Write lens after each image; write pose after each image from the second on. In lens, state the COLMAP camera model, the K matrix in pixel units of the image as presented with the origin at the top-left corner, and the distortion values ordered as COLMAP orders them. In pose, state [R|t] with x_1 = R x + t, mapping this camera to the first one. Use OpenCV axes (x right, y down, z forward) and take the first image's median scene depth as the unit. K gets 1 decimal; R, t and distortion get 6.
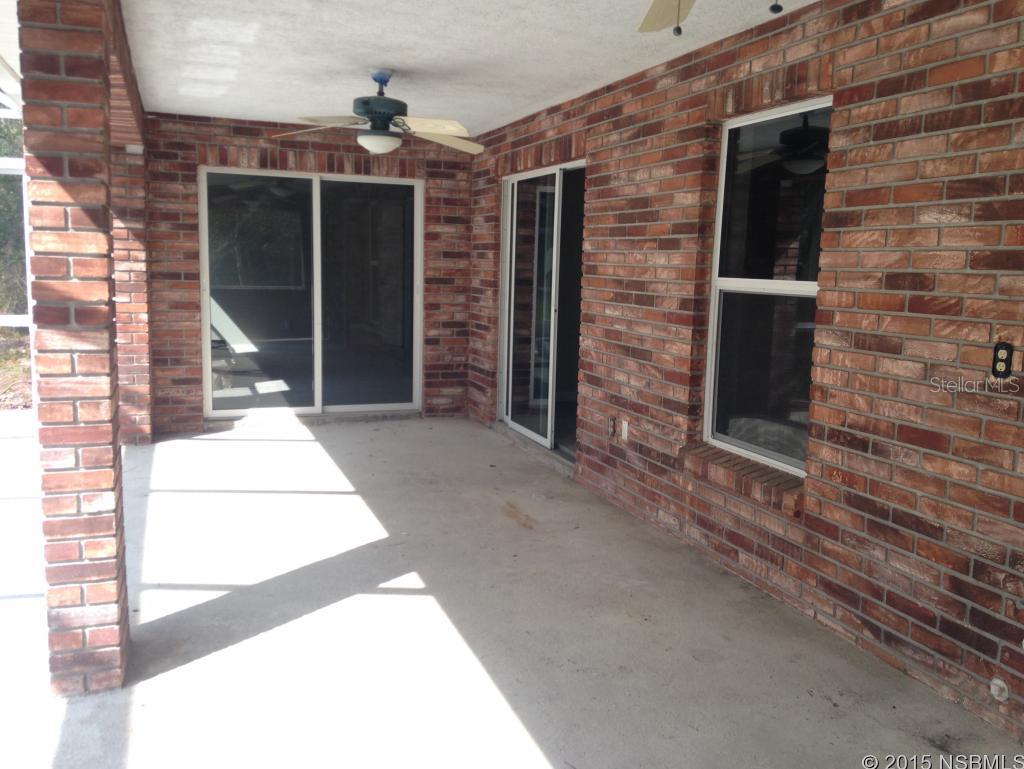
lens RADIAL K [[947.1, 0, 512.0], [0, 947.1, 383.4], [0, 0, 1]] dist [0.074100, 0.000000]
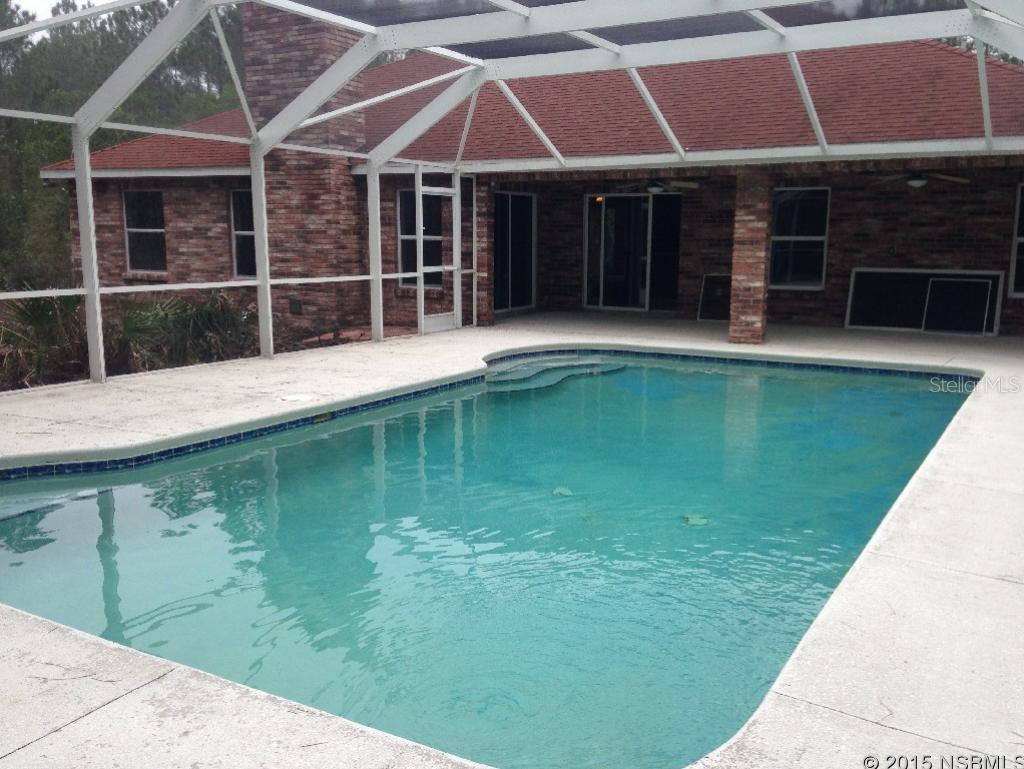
lens RADIAL K [[947.1, 0, 512.5], [0, 947.1, 387.2], [0, 0, 1]] dist [0.074100, 0.000000]
pose [[0.771622, -0.120187, 0.624624, -2.972755], [0.094697, 0.992749, 0.074038, 0.086917], [-0.628993, 0.002021, 0.777408, -1.127962]]
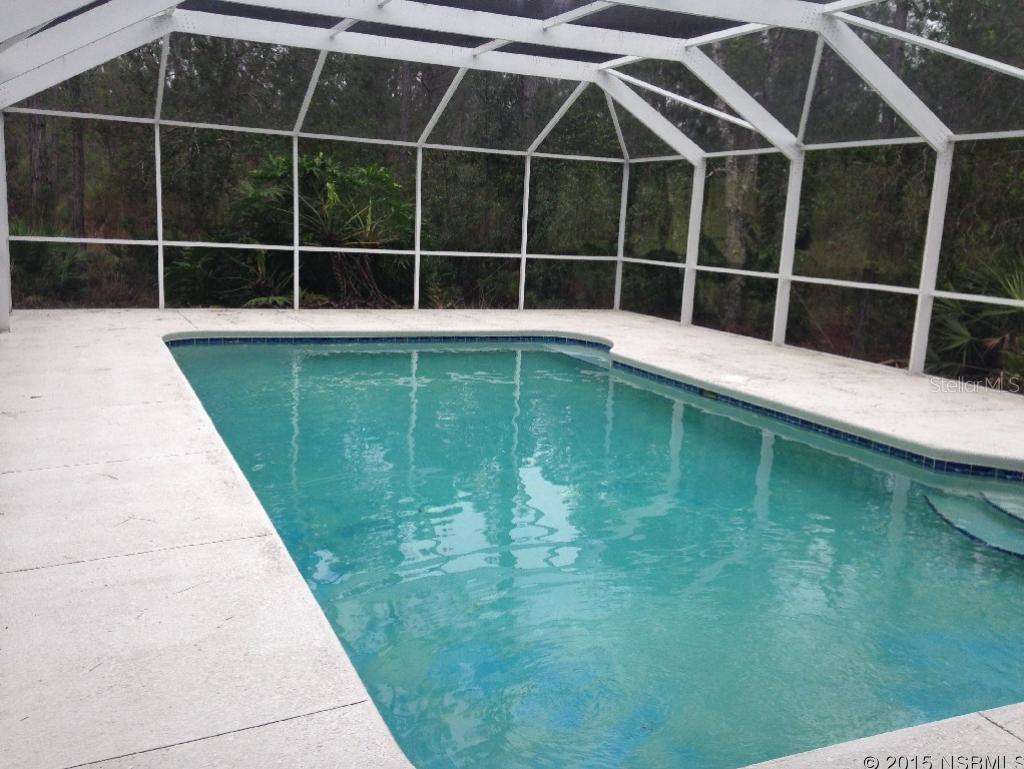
lens RADIAL K [[947.1, 0, 512.6], [0, 947.1, 385.3], [0, 0, 1]] dist [0.074100, 0.000000]
pose [[0.097056, 0.157655, -0.982713, 3.434751], [-0.182690, 0.973420, 0.138121, -0.053450], [0.978368, 0.166126, 0.123278, 1.153421]]
